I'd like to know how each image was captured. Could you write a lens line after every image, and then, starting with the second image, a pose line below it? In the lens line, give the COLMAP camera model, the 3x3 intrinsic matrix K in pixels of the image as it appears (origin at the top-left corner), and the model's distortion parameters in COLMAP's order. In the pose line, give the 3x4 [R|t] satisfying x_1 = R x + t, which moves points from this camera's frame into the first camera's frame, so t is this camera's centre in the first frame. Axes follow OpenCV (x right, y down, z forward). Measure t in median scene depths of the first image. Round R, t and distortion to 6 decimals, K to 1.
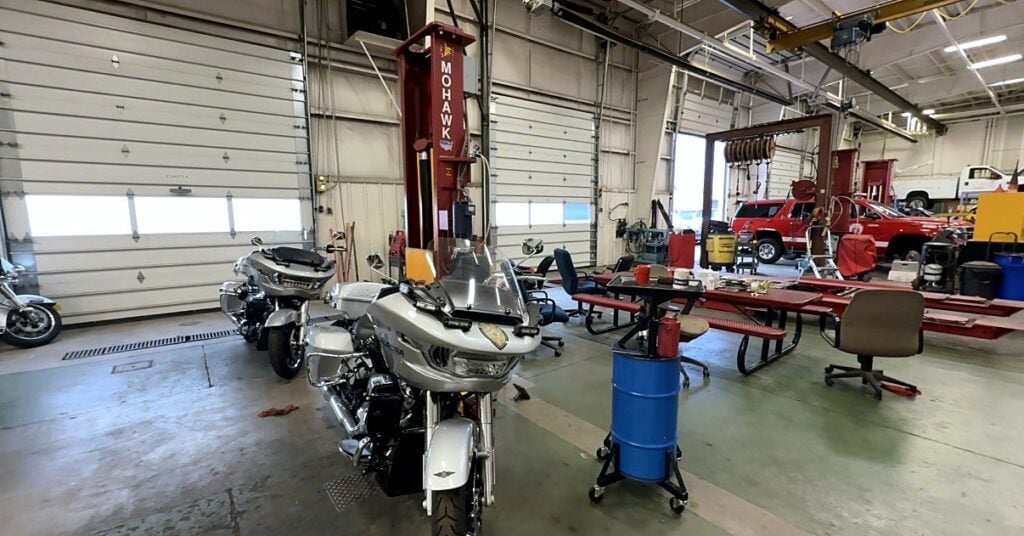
lens RADIAL K [[441.0, 0, 515.0], [0, 441.0, 266.8], [0, 0, 1]] dist [0.001361, -0.000116]
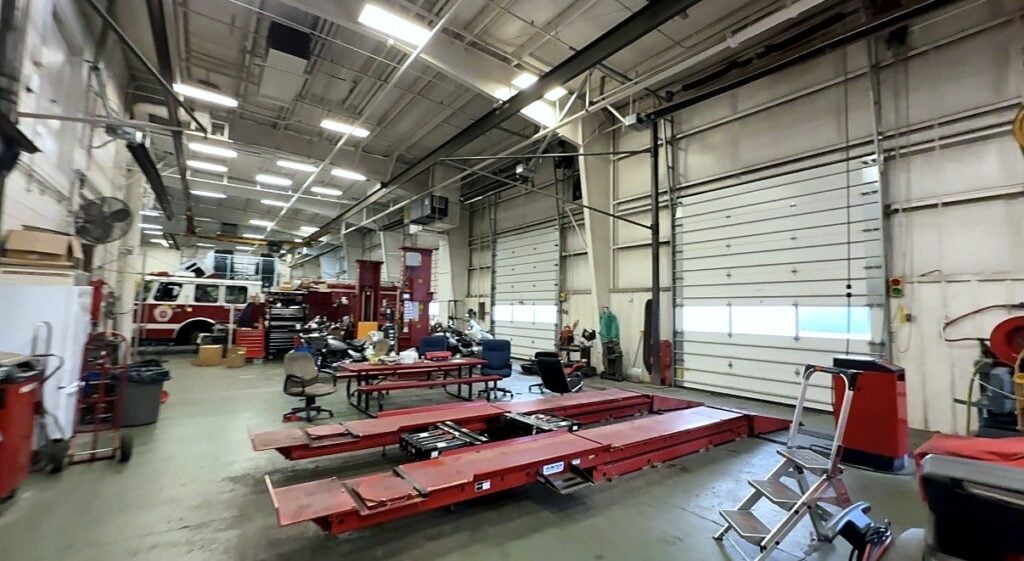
lens RADIAL K [[417.4, 0, 514.3], [0, 417.4, 282.5], [0, 0, 1]] dist [0.000307, 0.000053]
pose [[-0.047593, -0.070080, -0.996405, 0.799267], [-0.148259, 0.986982, -0.062336, -0.079191], [0.987803, 0.144759, -0.057364, 0.630794]]
